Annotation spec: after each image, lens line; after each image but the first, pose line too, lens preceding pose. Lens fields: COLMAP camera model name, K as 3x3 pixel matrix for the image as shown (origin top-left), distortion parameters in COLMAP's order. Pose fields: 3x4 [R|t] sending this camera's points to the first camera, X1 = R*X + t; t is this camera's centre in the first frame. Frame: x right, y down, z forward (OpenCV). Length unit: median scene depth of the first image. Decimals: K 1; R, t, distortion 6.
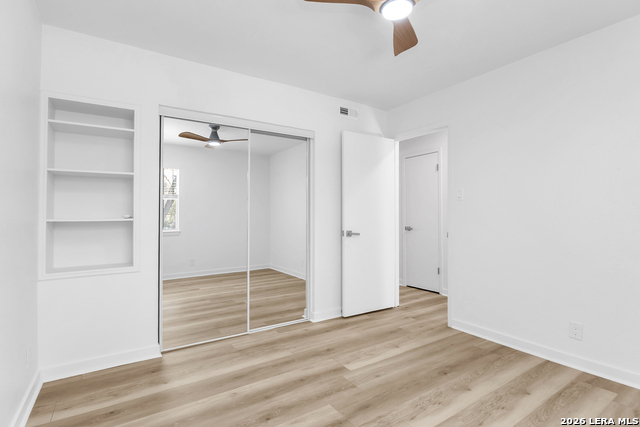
lens RADIAL K [[324.7, 0, 320.0], [0, 324.7, 213.5], [0, 0, 1]] dist [-0.002642, -0.000239]
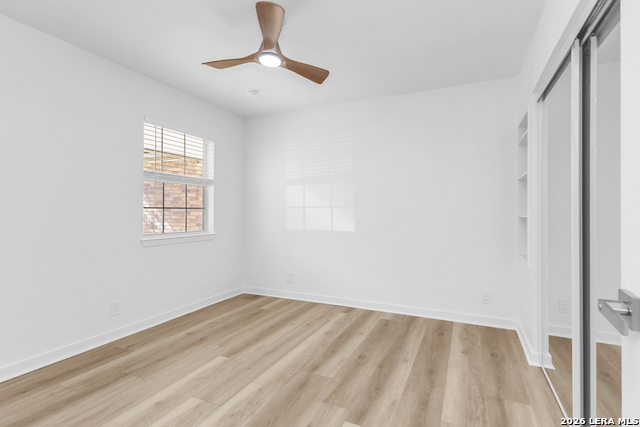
lens RADIAL K [[324.7, 0, 320.0], [0, 324.7, 213.5], [0, 0, 1]] dist [-0.002642, -0.000239]
pose [[-0.876586, 0.001669, -0.481242, 0.562174], [-0.000040, 0.999994, 0.003541, 0.013077], [0.481245, 0.003124, -0.876581, 1.824518]]
